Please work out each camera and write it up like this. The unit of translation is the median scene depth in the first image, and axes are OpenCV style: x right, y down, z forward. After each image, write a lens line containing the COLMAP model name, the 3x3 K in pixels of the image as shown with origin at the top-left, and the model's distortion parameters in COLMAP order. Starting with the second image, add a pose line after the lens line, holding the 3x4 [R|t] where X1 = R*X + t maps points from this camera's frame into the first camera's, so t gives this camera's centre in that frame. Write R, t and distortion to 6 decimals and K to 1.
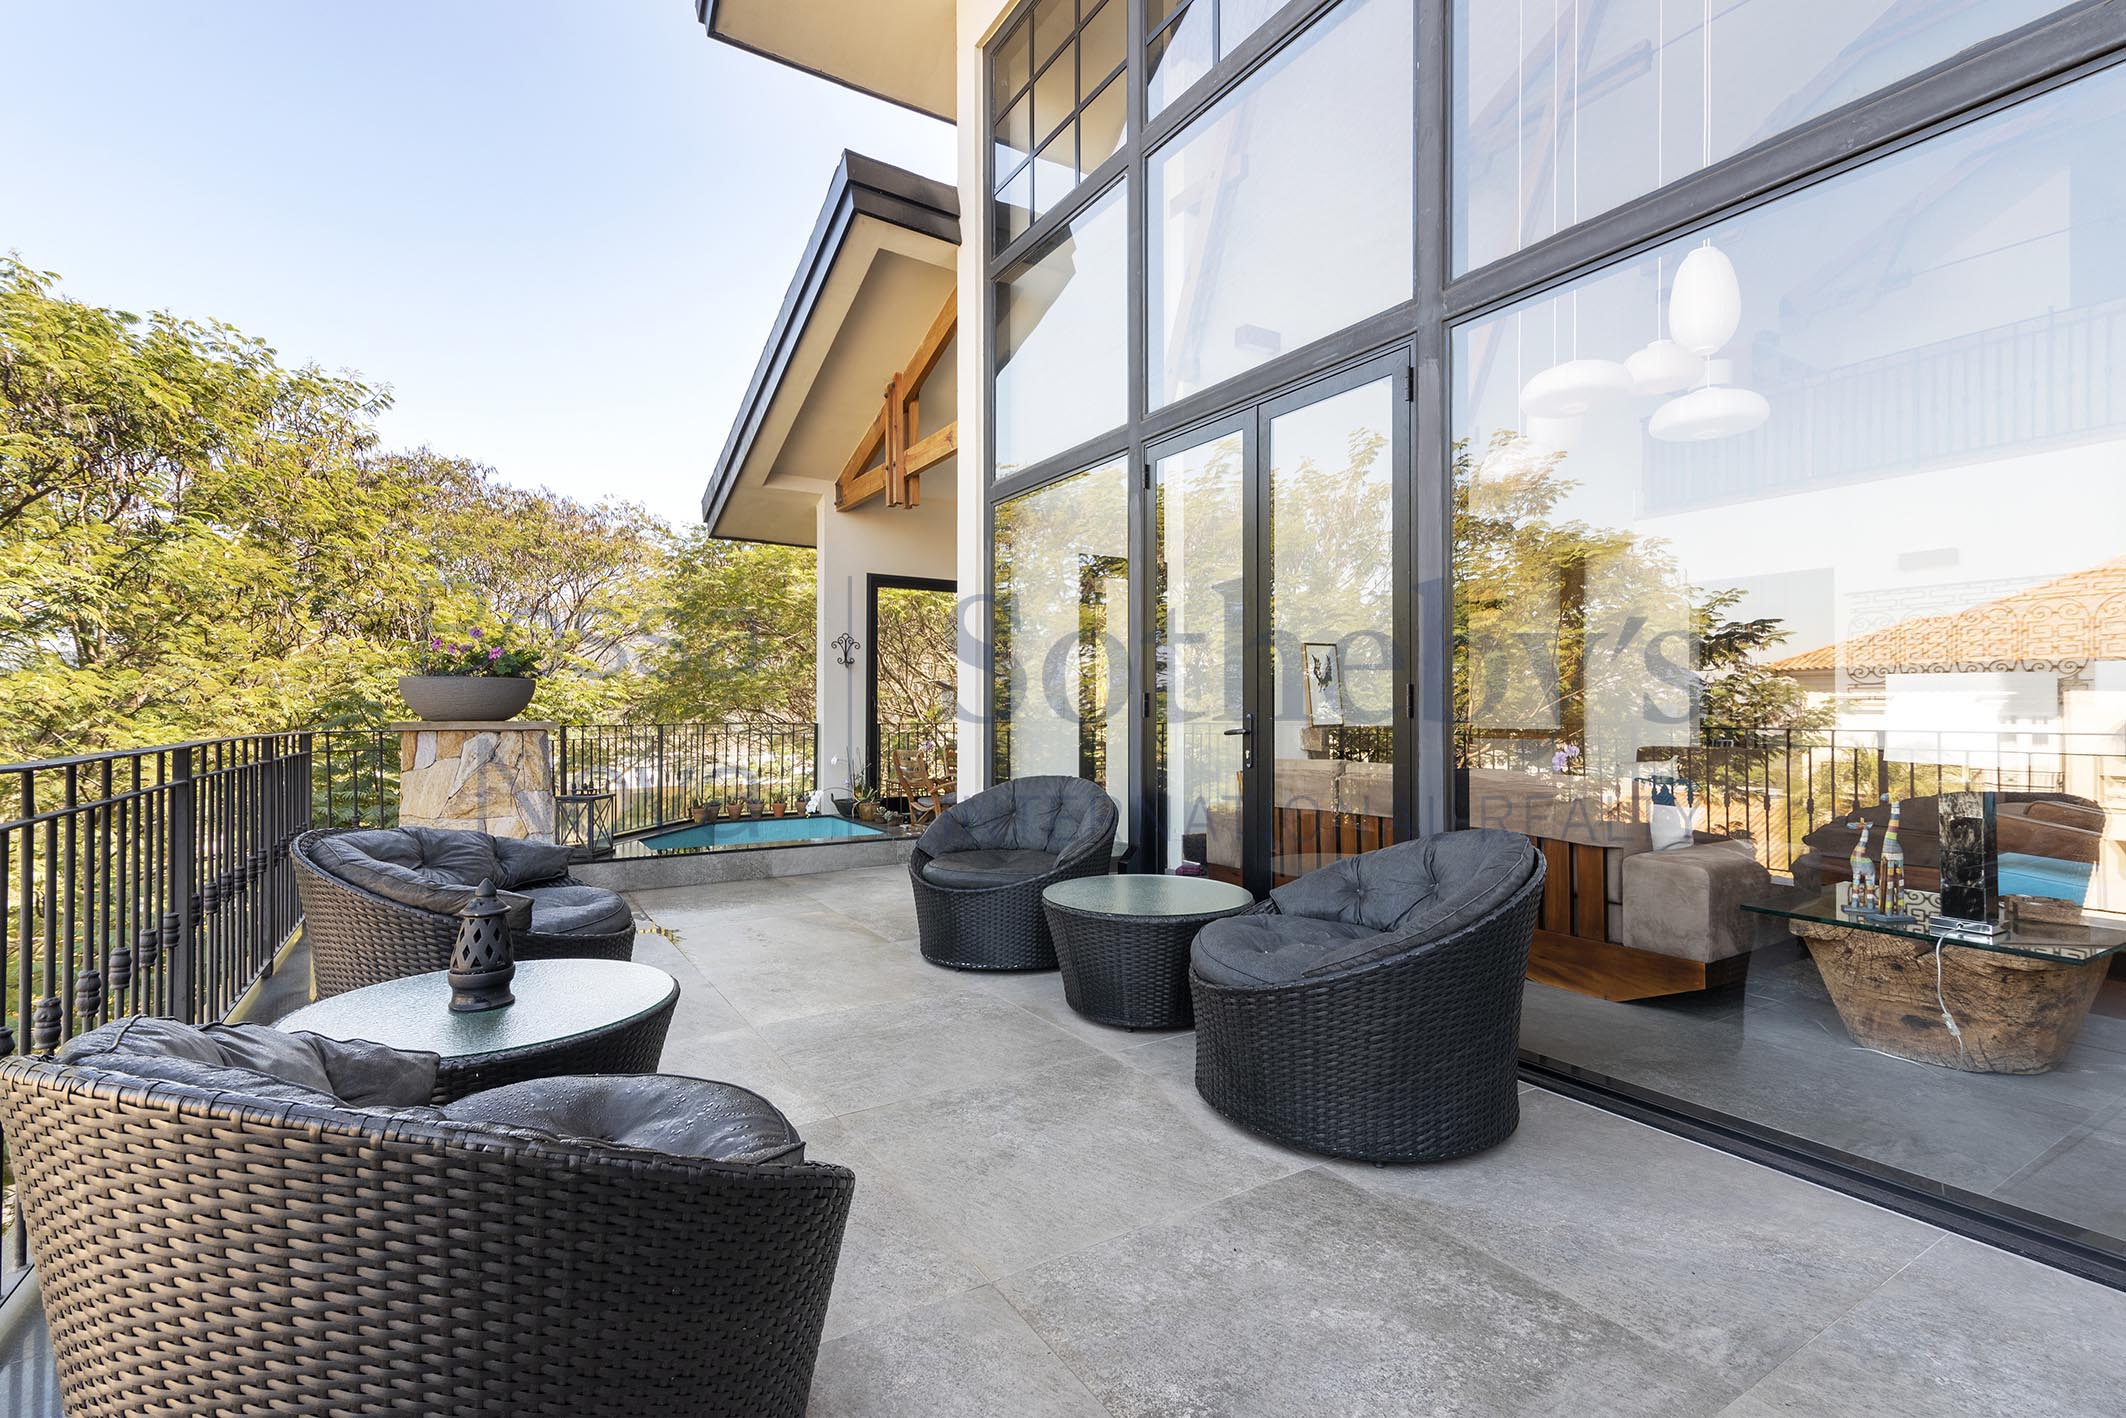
lens RADIAL K [[963.8, 0, 1065.4], [0, 963.8, 714.5], [0, 0, 1]] dist [0.013097, -0.000323]
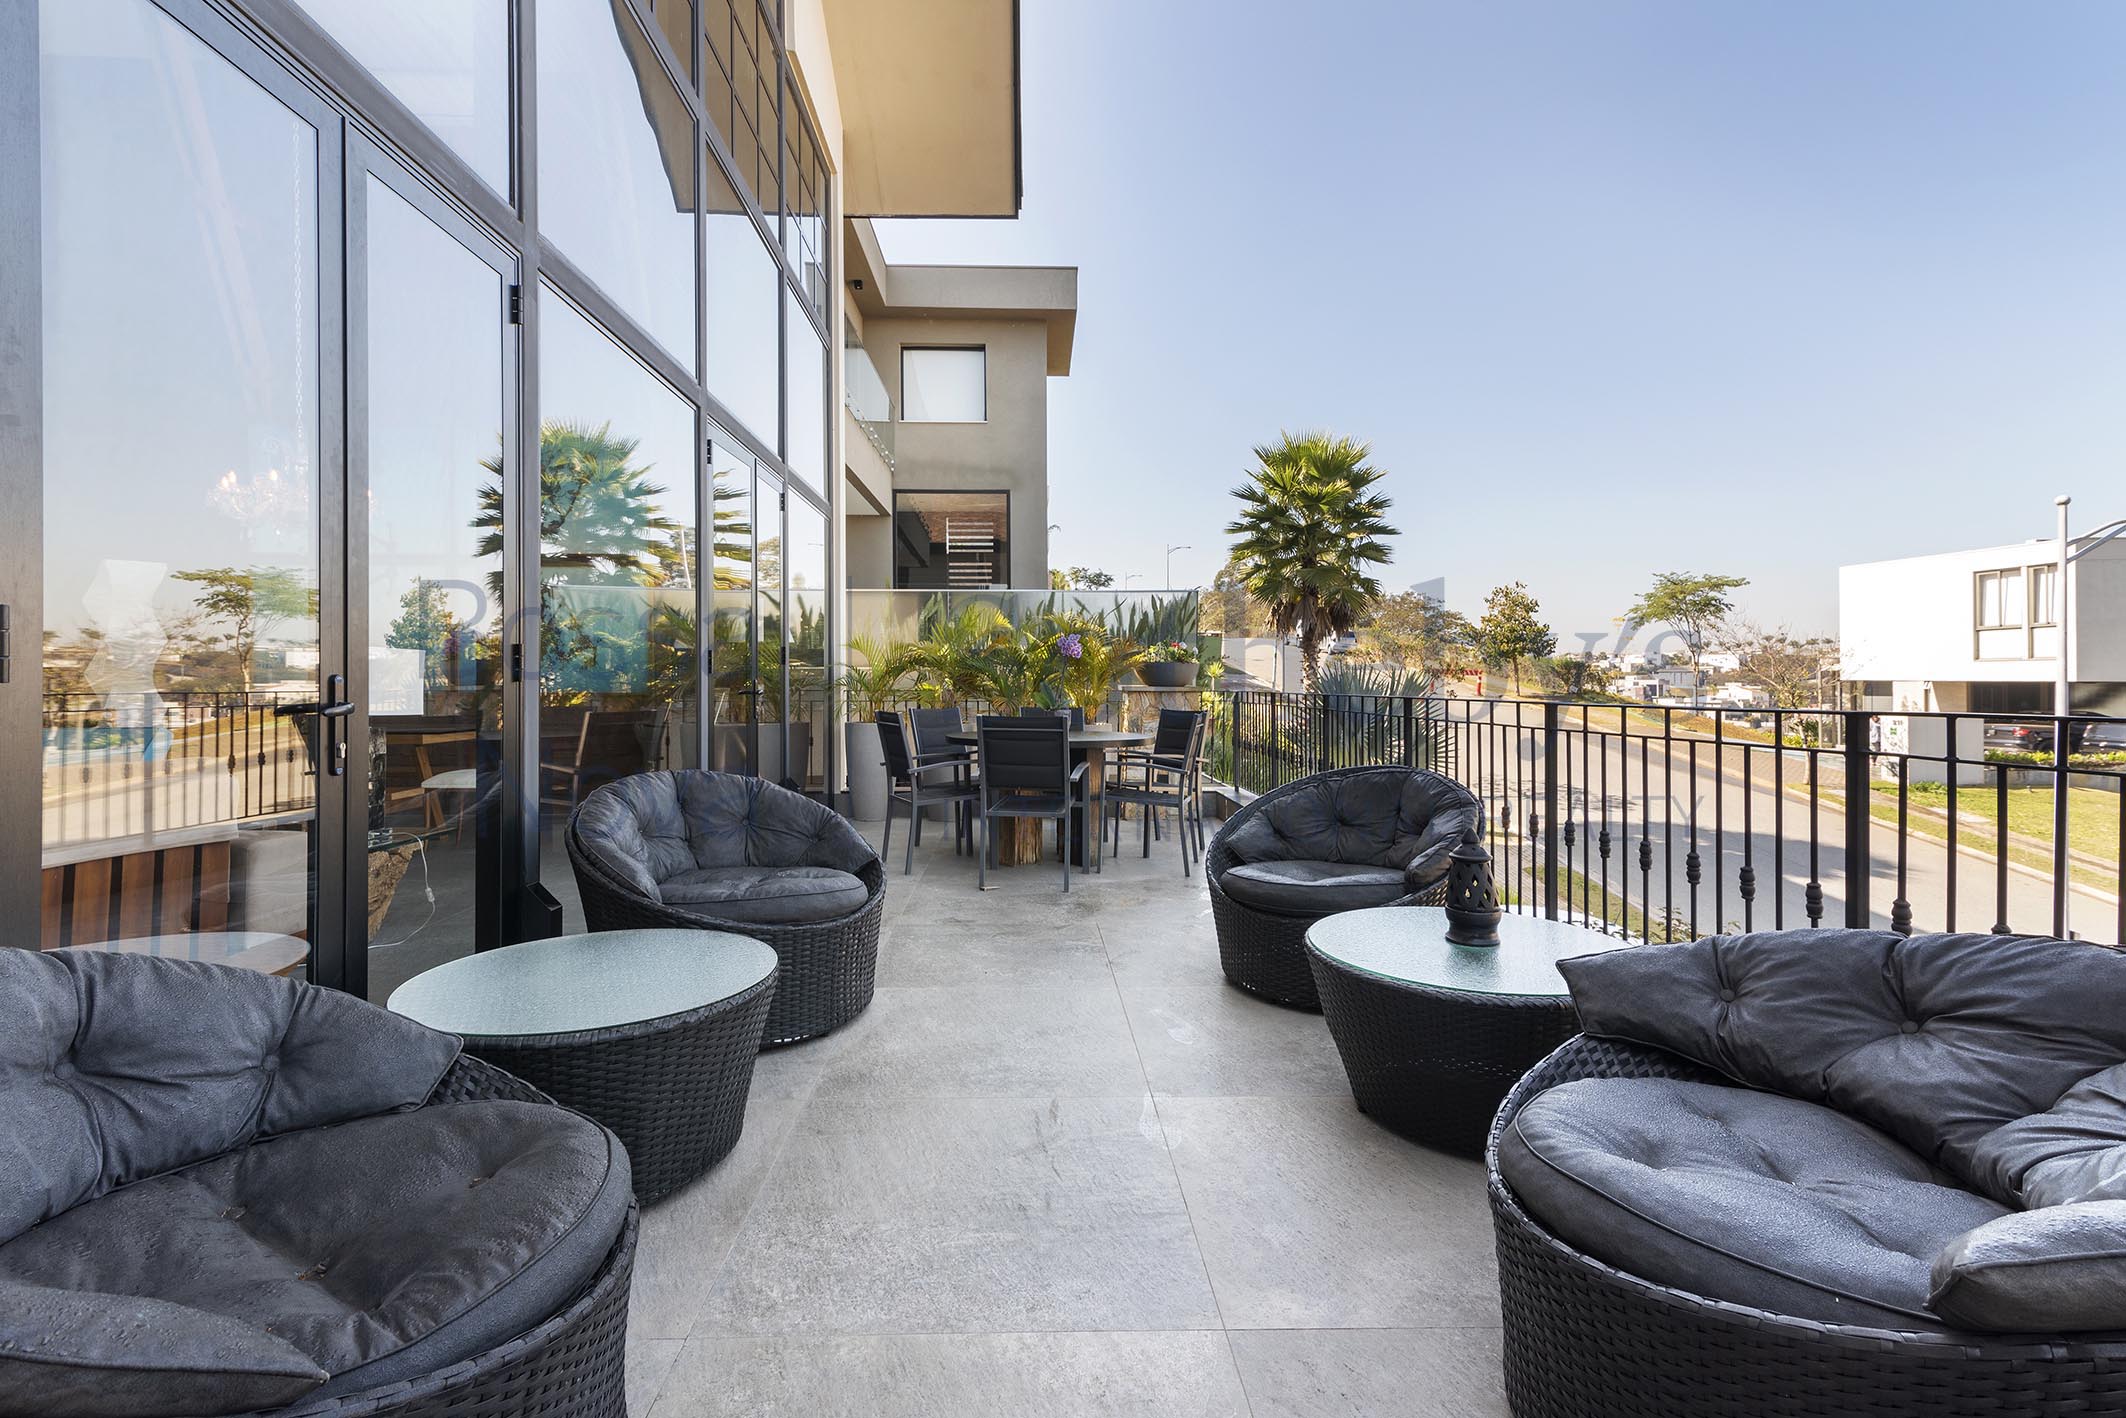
lens RADIAL K [[963.8, 0, 1061.0], [0, 963.8, 692.6], [0, 0, 1]] dist [0.013097, -0.000323]
pose [[-0.870816, -0.003266, 0.491597, -0.523479], [-0.001029, 0.999988, 0.004821, 0.007665], [-0.491607, 0.003692, -0.870809, 1.560586]]
